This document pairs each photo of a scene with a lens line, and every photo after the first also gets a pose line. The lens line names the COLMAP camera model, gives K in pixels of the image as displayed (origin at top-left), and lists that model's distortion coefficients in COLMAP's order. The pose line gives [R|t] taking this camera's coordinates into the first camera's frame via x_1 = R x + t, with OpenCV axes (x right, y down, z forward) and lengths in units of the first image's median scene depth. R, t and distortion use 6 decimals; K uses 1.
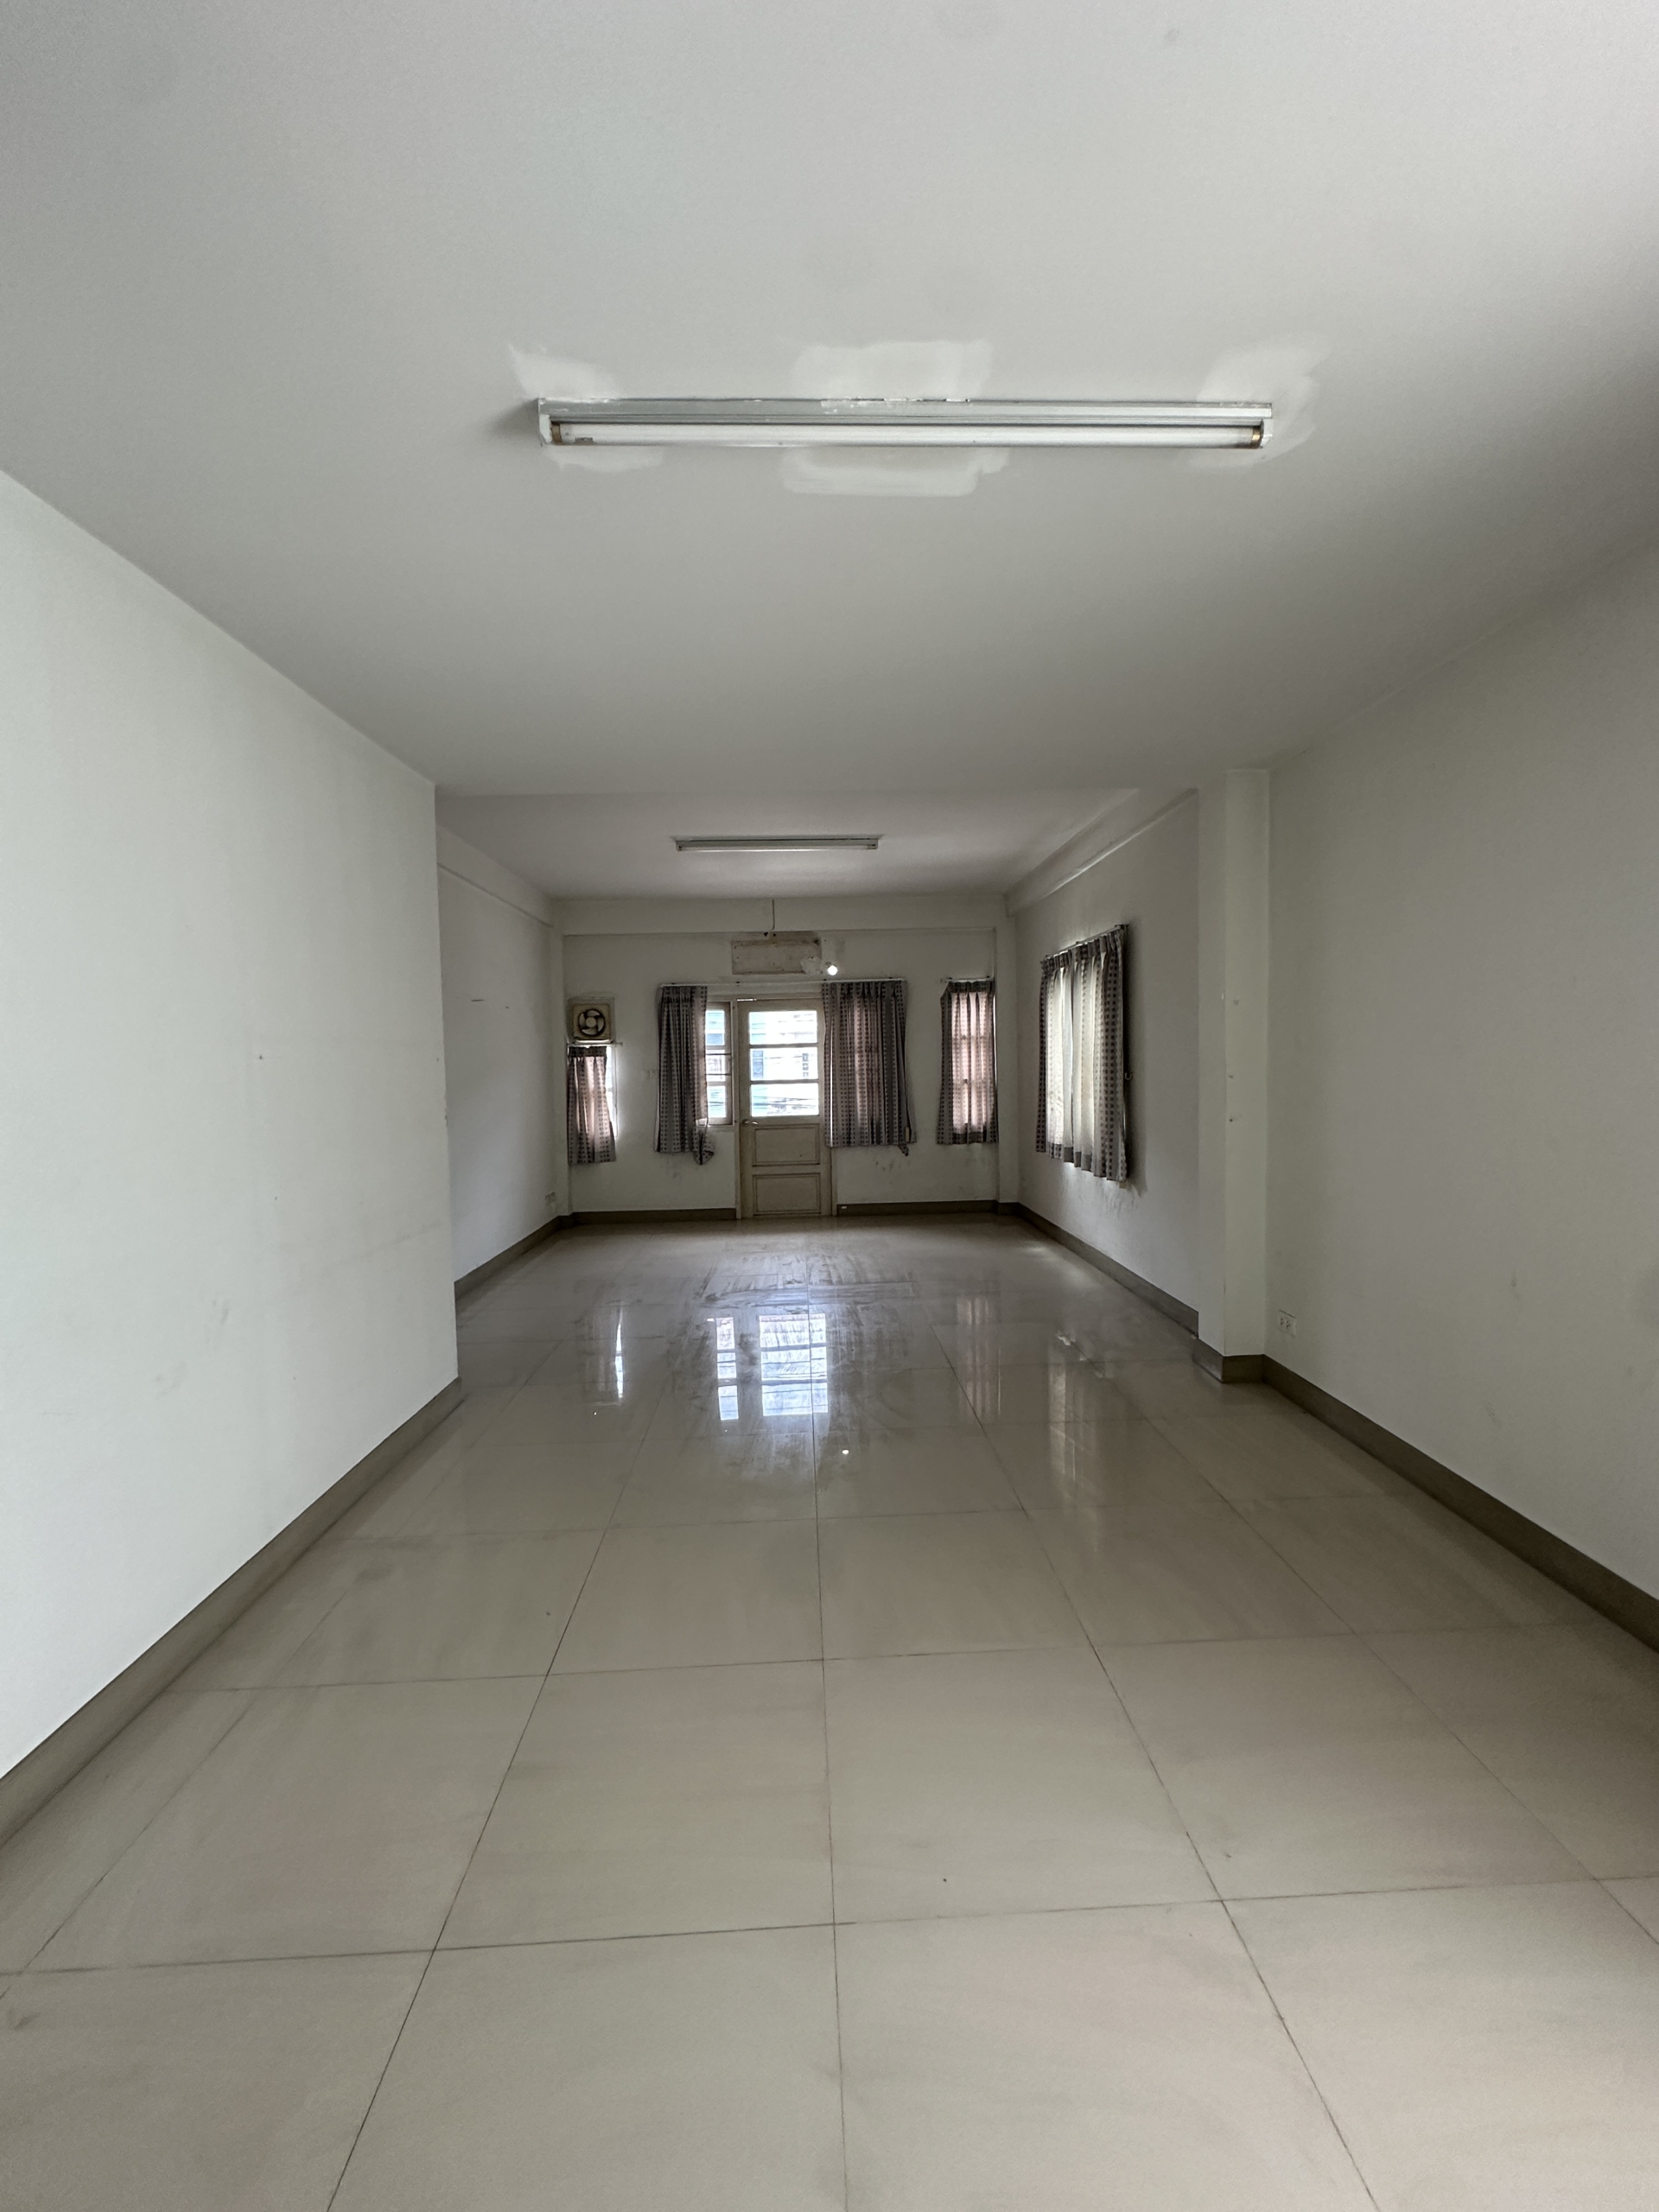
lens RADIAL K [[880.9, 0, 827.1], [0, 880.9, 1111.7], [0, 0, 1]] dist [-0.005652, 0.001281]
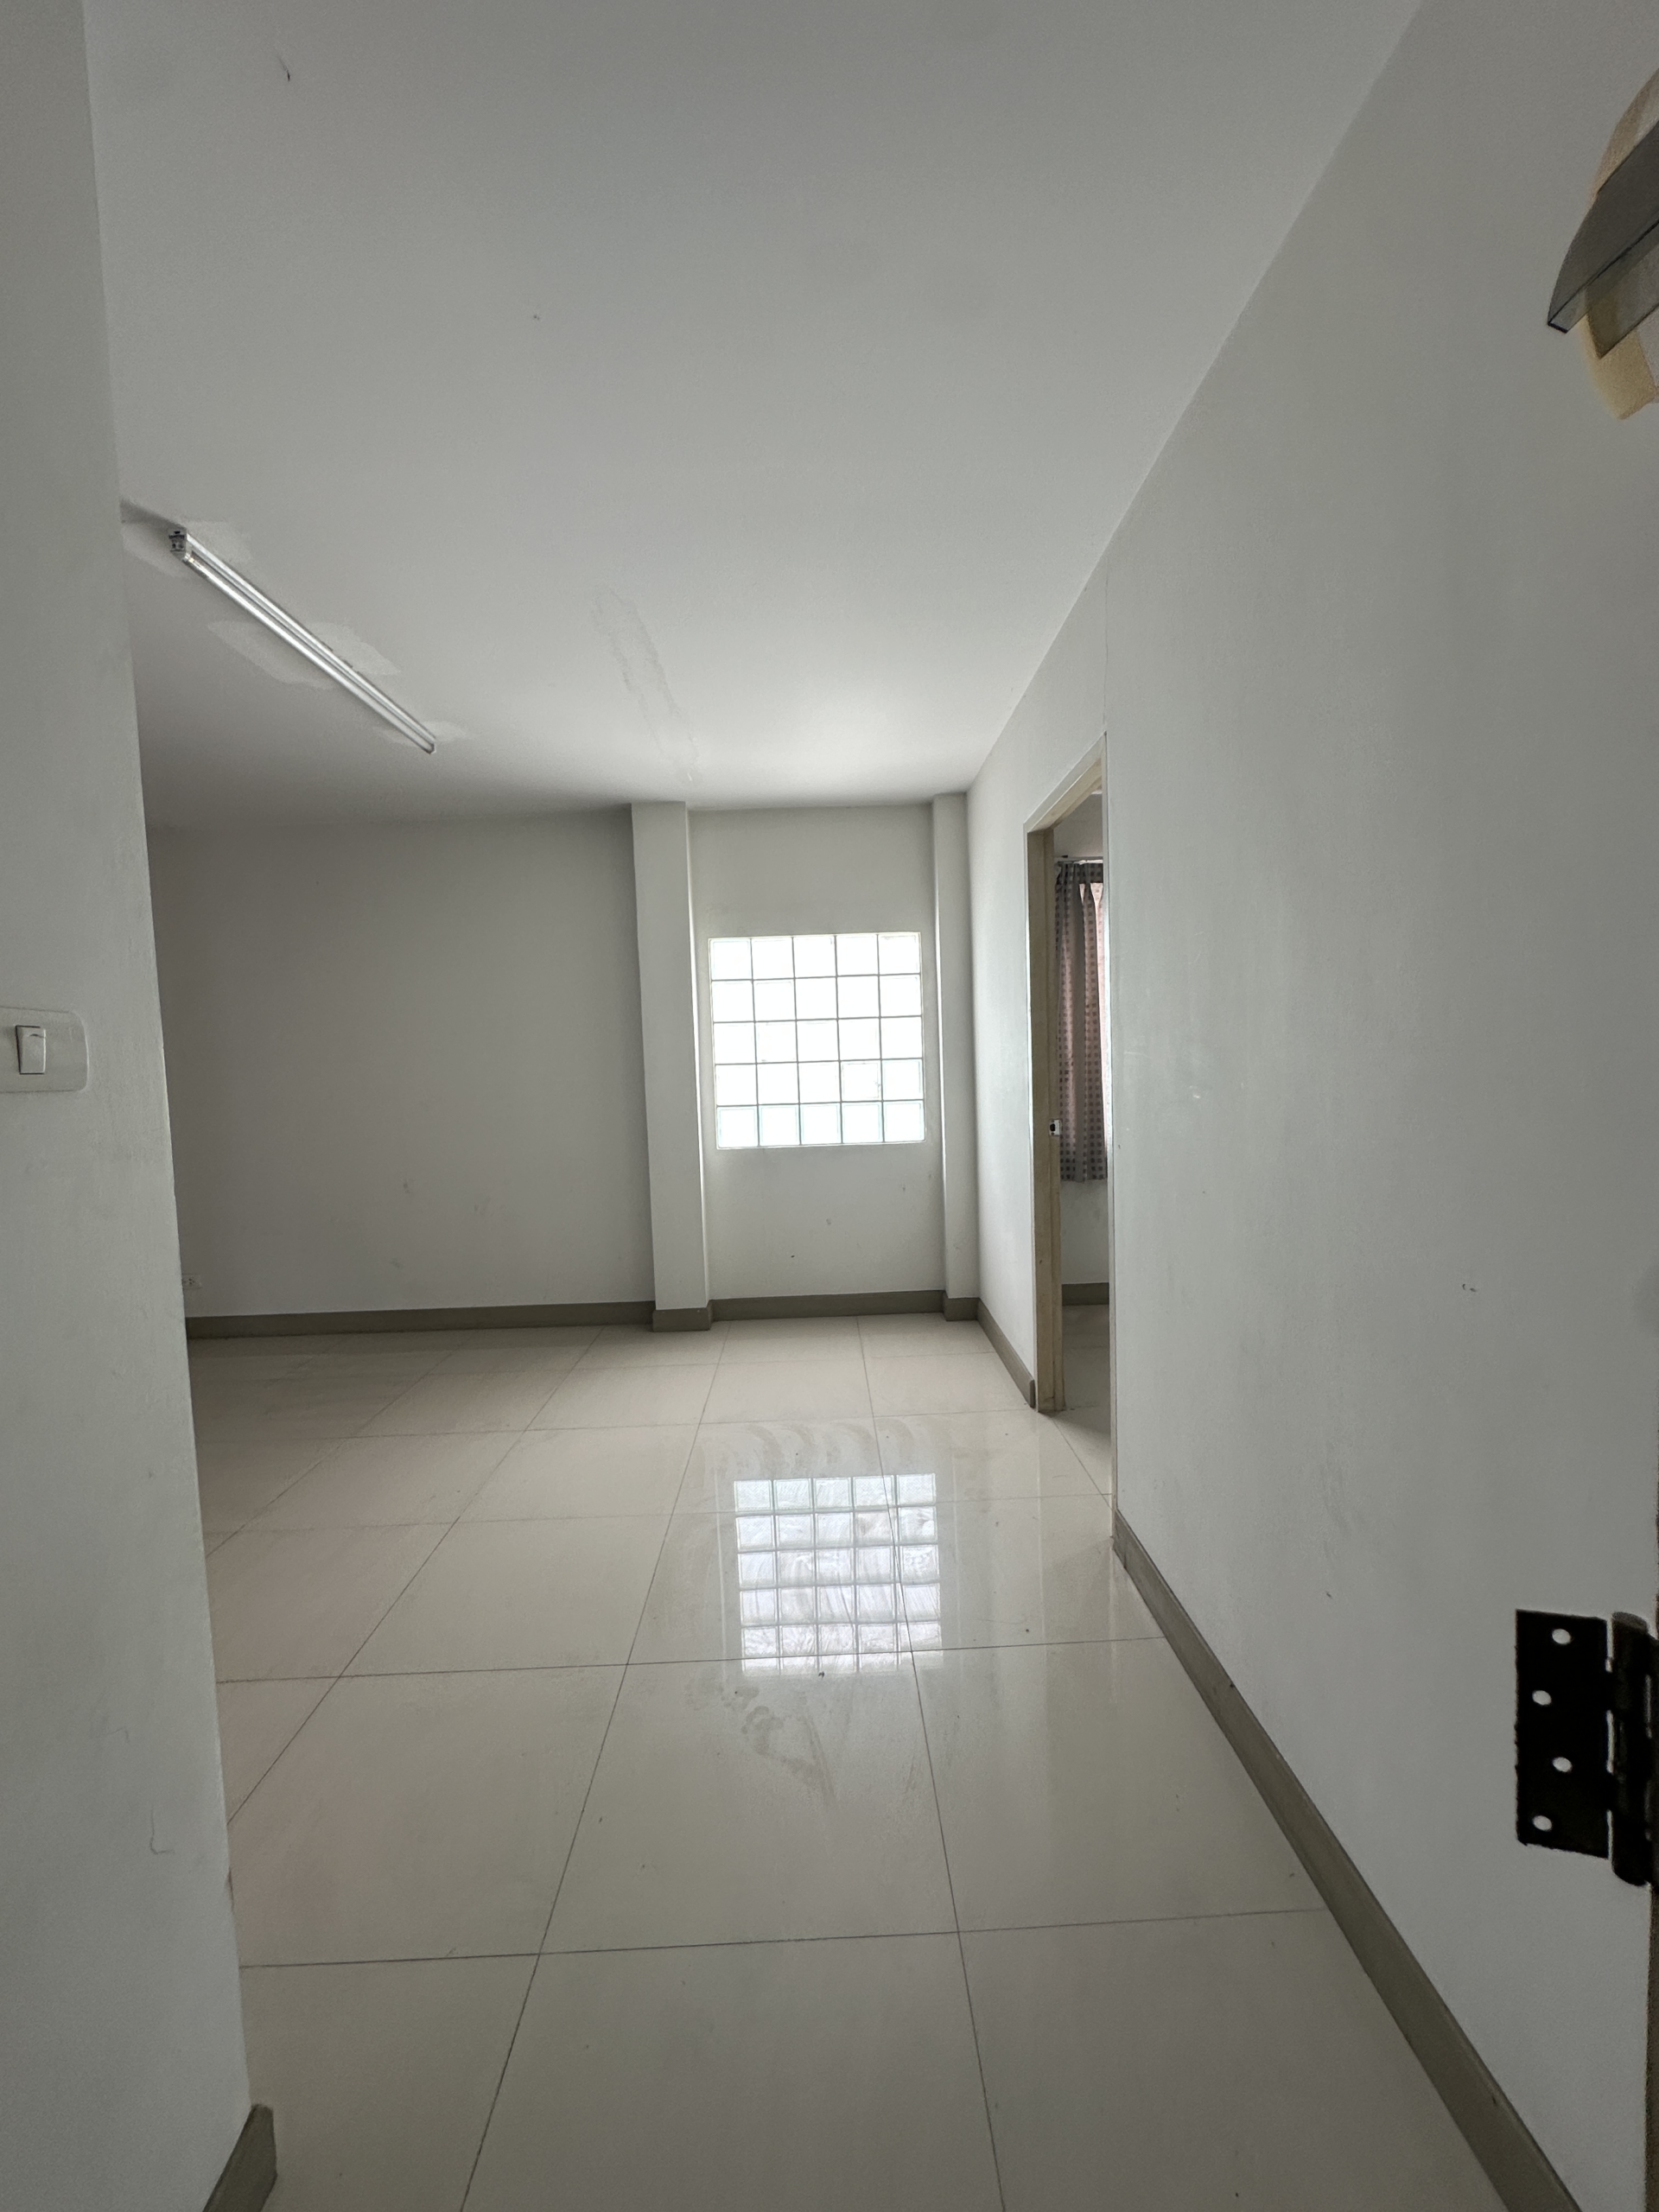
lens RADIAL K [[880.9, 0, 827.1], [0, 880.9, 1101.6], [0, 0, 1]] dist [-0.005652, 0.001281]
pose [[0.019148, -0.032620, 0.999284, -1.403935], [0.089399, 0.995520, 0.030784, 0.059549], [-0.995812, 0.088745, 0.021979, 0.097986]]
